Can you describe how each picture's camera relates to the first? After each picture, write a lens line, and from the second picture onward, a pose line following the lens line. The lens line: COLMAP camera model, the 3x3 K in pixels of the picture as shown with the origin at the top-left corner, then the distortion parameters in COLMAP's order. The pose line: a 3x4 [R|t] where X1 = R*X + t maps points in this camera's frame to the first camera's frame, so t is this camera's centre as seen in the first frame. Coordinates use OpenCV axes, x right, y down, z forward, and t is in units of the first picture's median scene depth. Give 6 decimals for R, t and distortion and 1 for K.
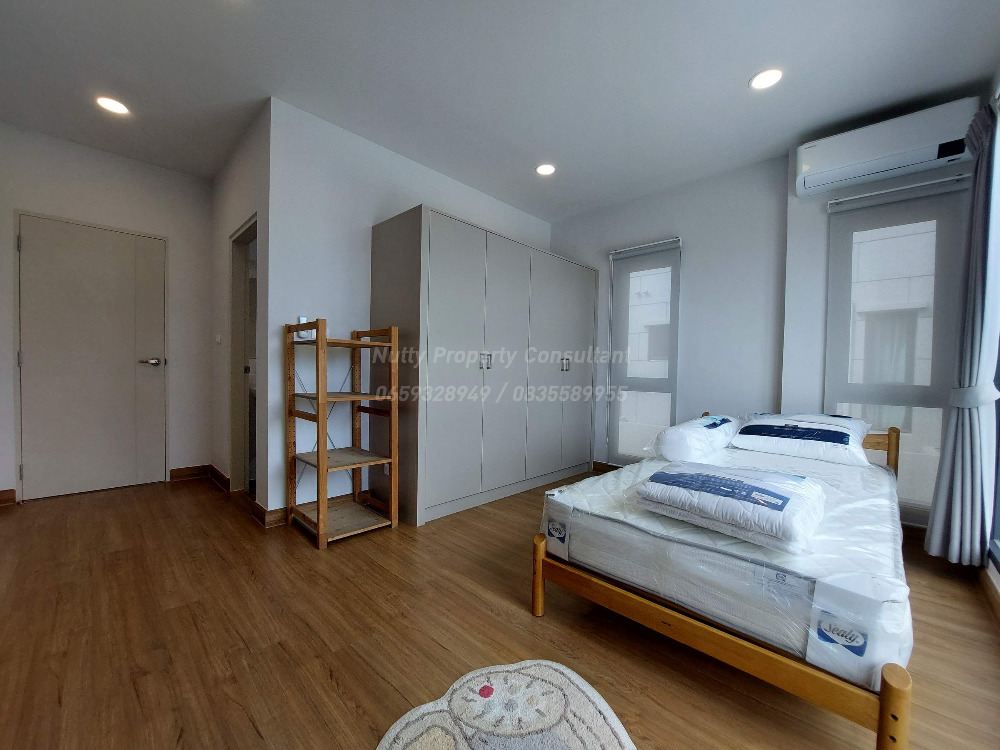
lens RADIAL K [[402.1, 0, 505.6], [0, 402.1, 376.4], [0, 0, 1]] dist [-0.017309, 0.000492]
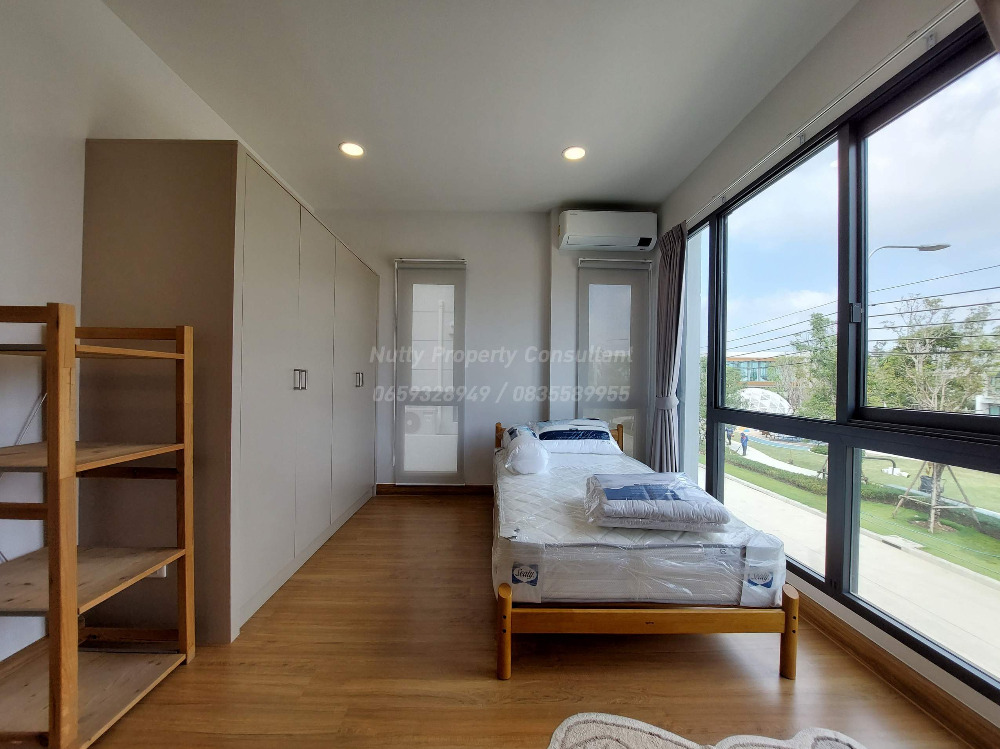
lens RADIAL K [[402.1, 0, 499.0], [0, 402.1, 378.9], [0, 0, 1]] dist [-0.017309, 0.000492]
pose [[0.713645, -0.007460, 0.700468, -0.538229], [0.011095, 0.999938, -0.000654, -0.060290], [-0.700419, 0.008238, 0.713684, 0.377298]]
